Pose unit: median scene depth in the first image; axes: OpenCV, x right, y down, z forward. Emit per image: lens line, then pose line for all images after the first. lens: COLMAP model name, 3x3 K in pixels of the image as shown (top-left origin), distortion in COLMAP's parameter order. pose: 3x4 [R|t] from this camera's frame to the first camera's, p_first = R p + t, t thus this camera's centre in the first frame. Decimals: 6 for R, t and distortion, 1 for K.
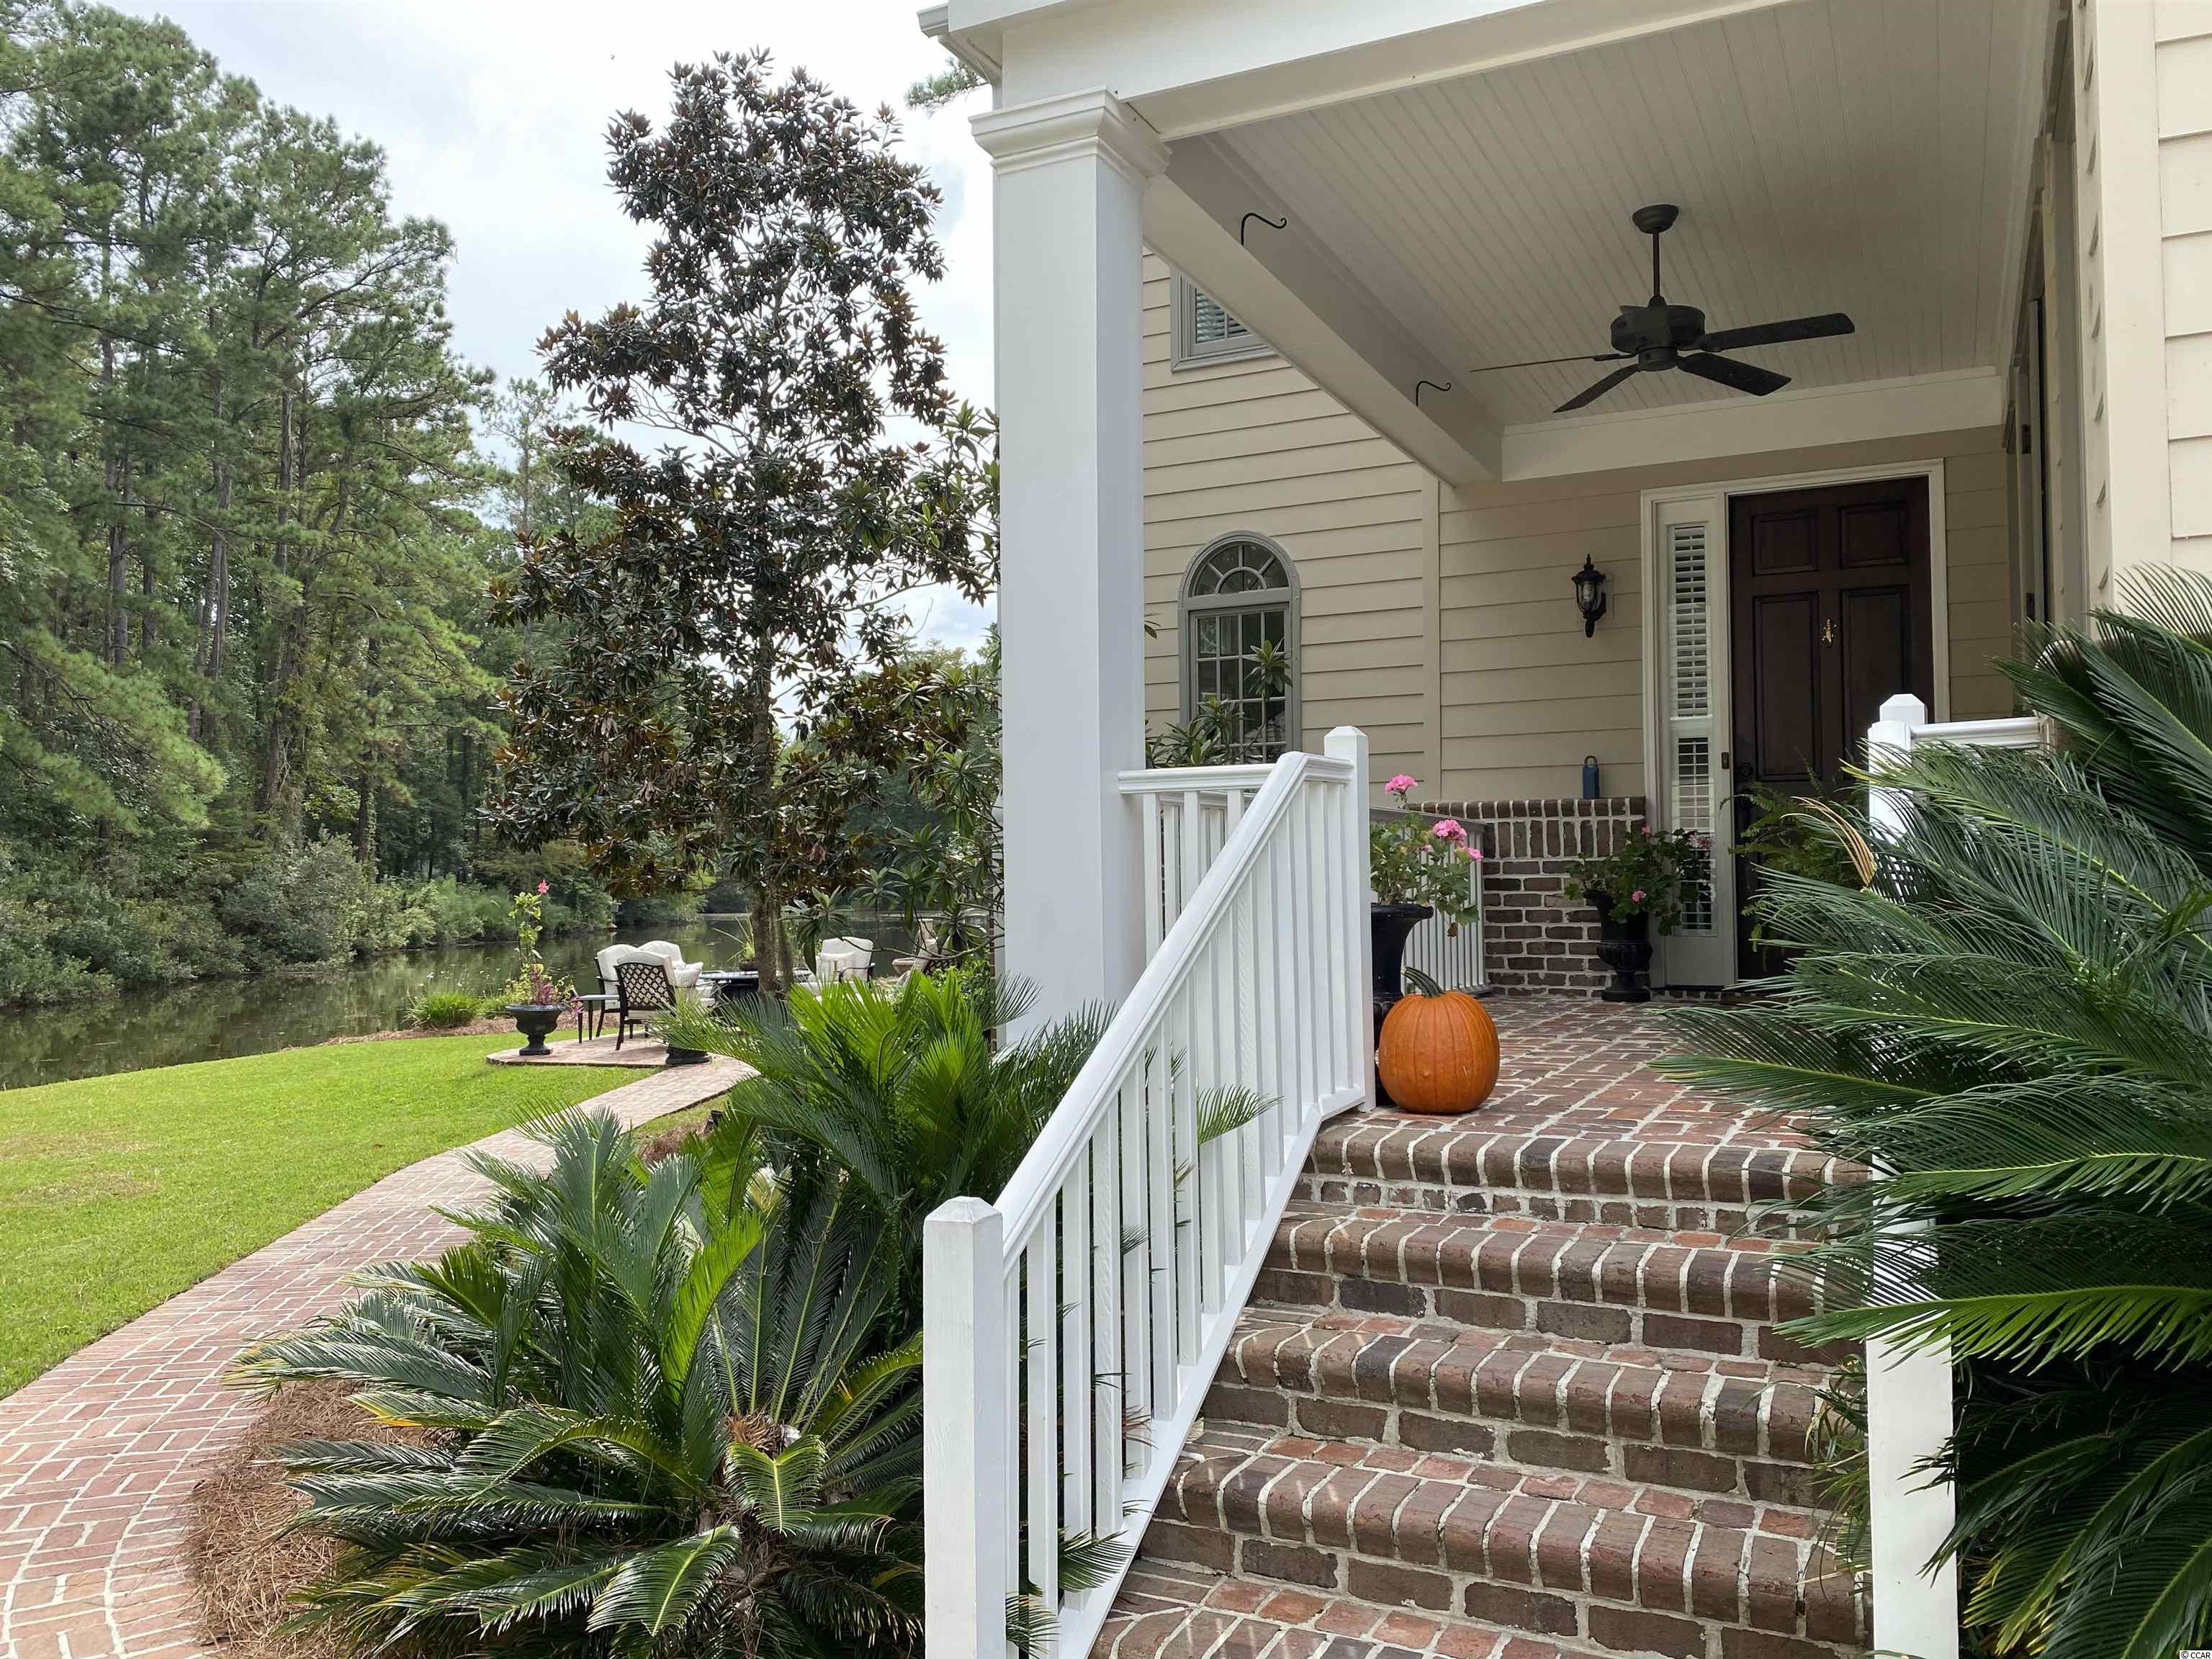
lens RADIAL K [[1689.0, 0, 1117.0], [0, 1689.0, 822.4], [0, 0, 1]] dist [0.005783, -0.035195]
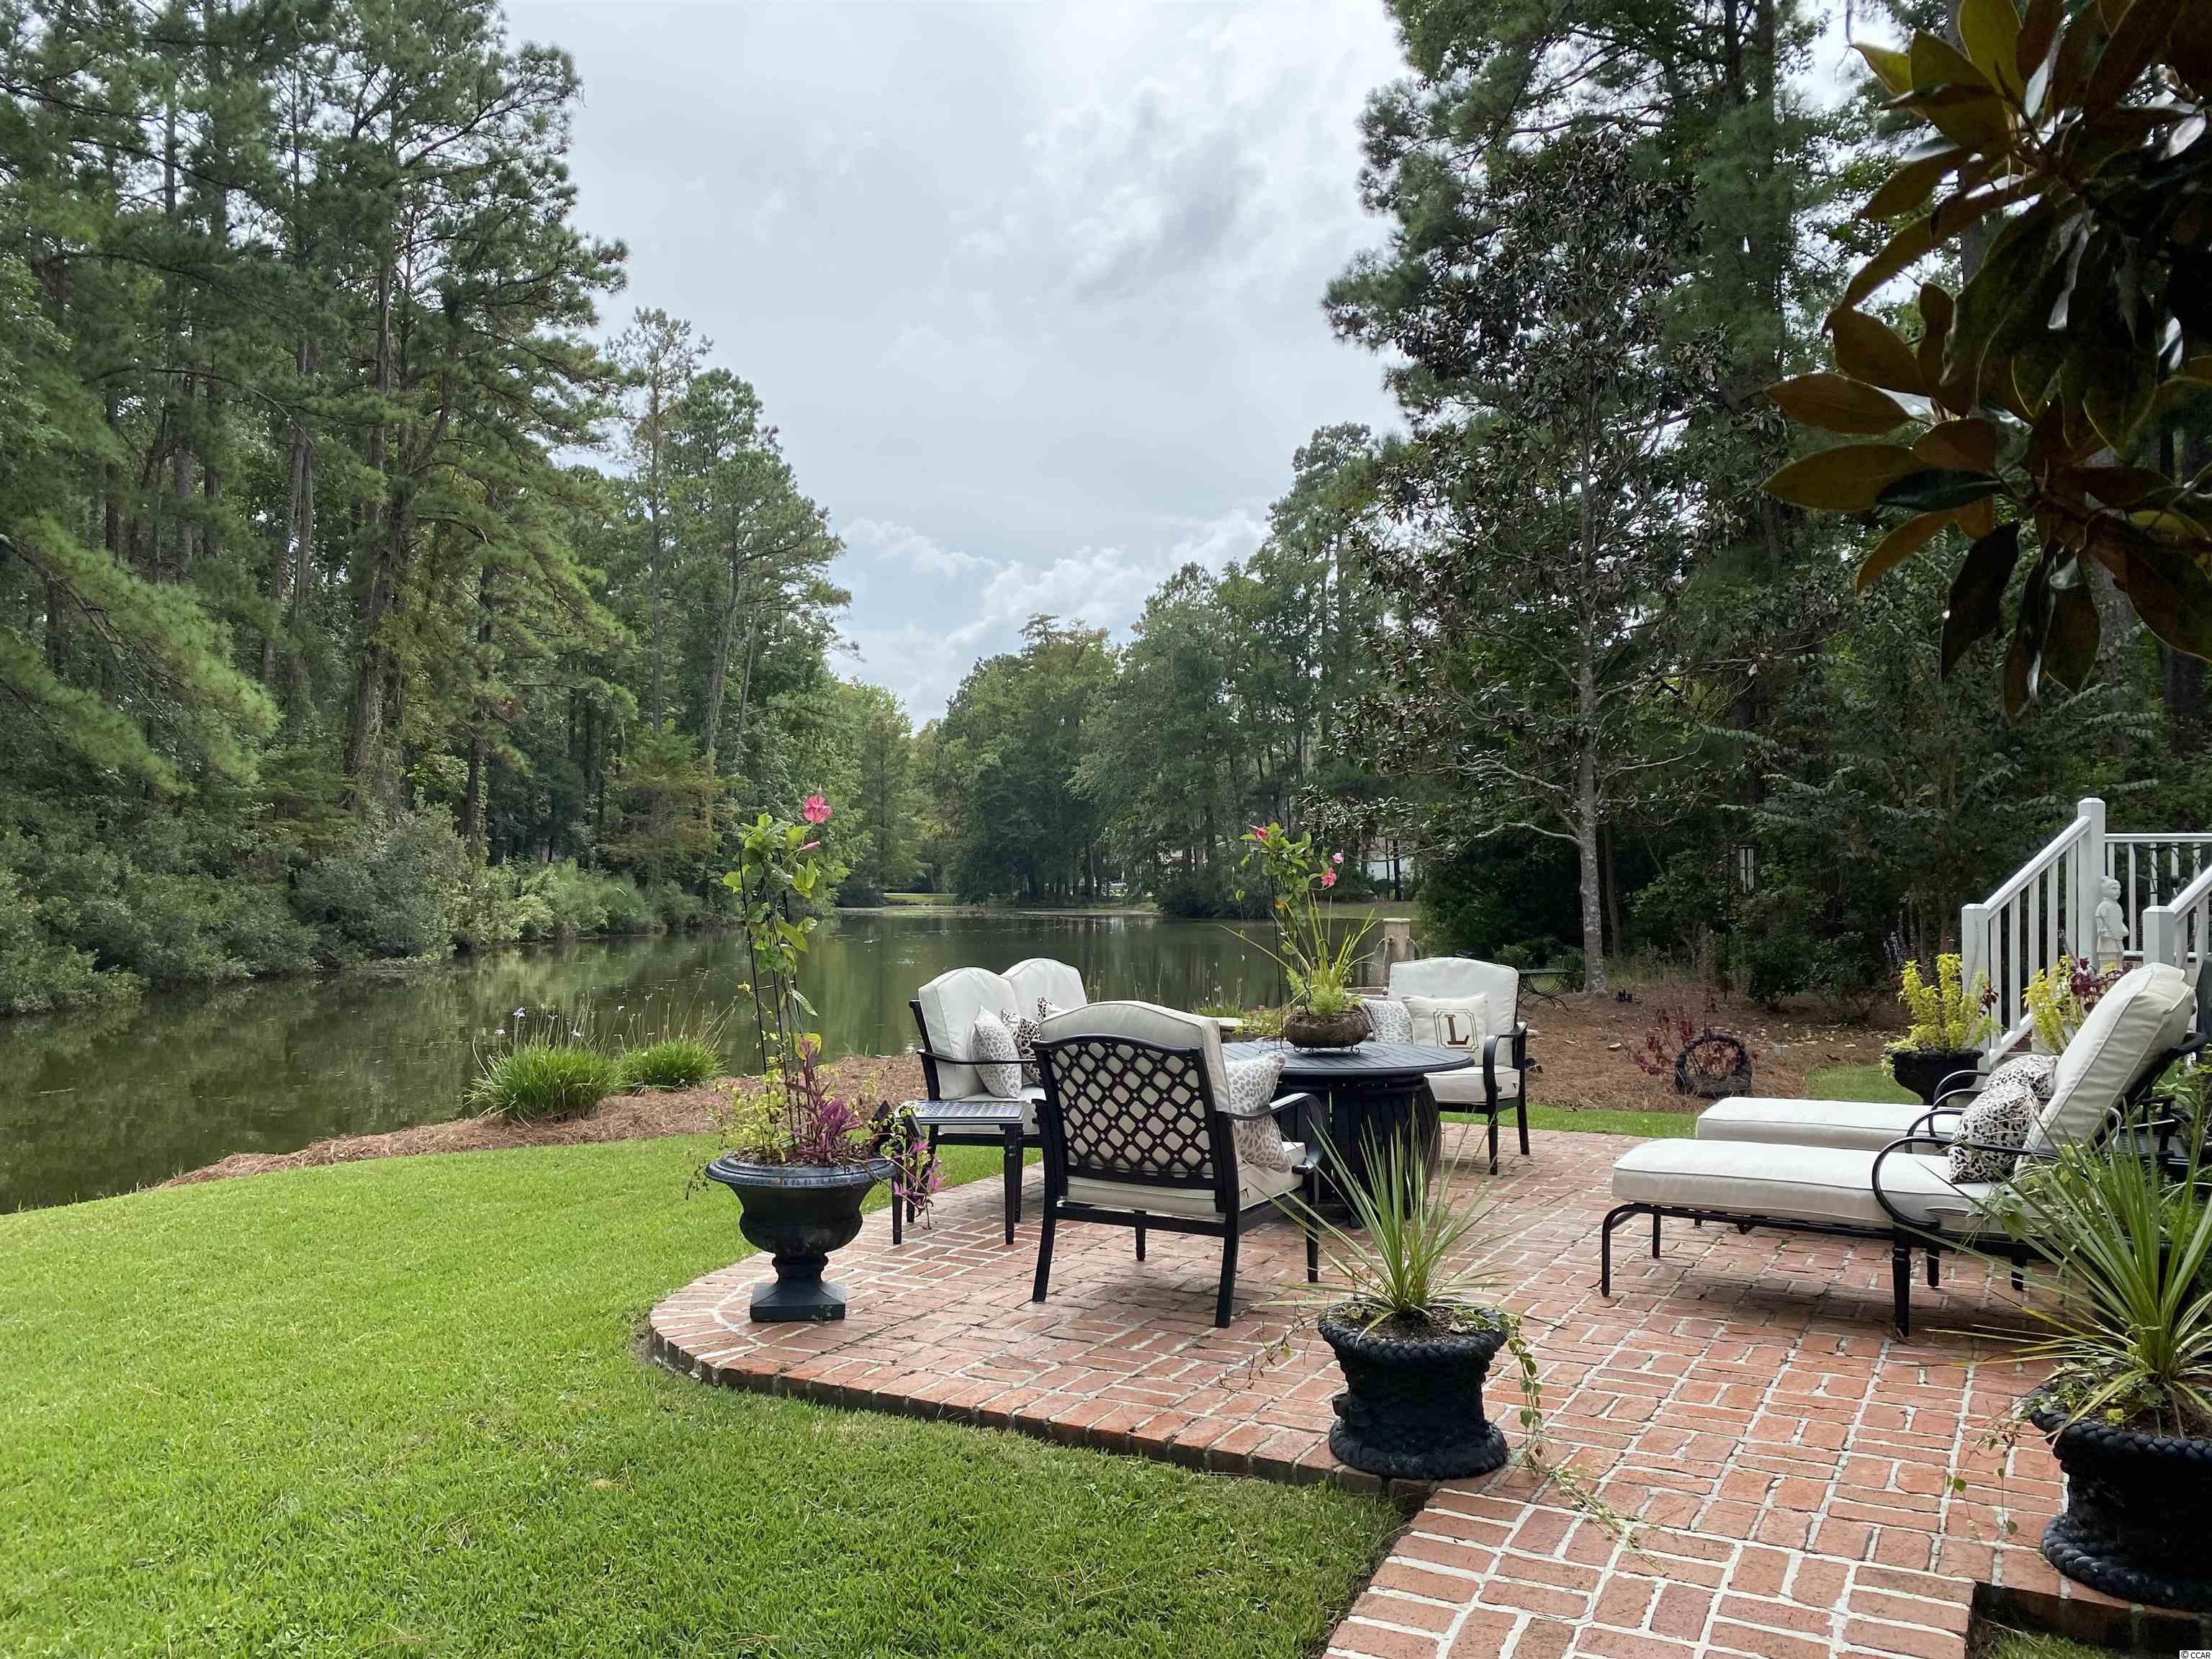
lens RADIAL K [[1689.0, 0, 1100.2], [0, 1689.0, 844.9], [0, 0, 1]] dist [0.005783, -0.035195]
pose [[0.997235, 0.013050, -0.073163, -0.076853], [-0.012093, 0.999836, 0.013507, 0.012297], [0.073327, -0.012585, 0.997229, 0.198791]]
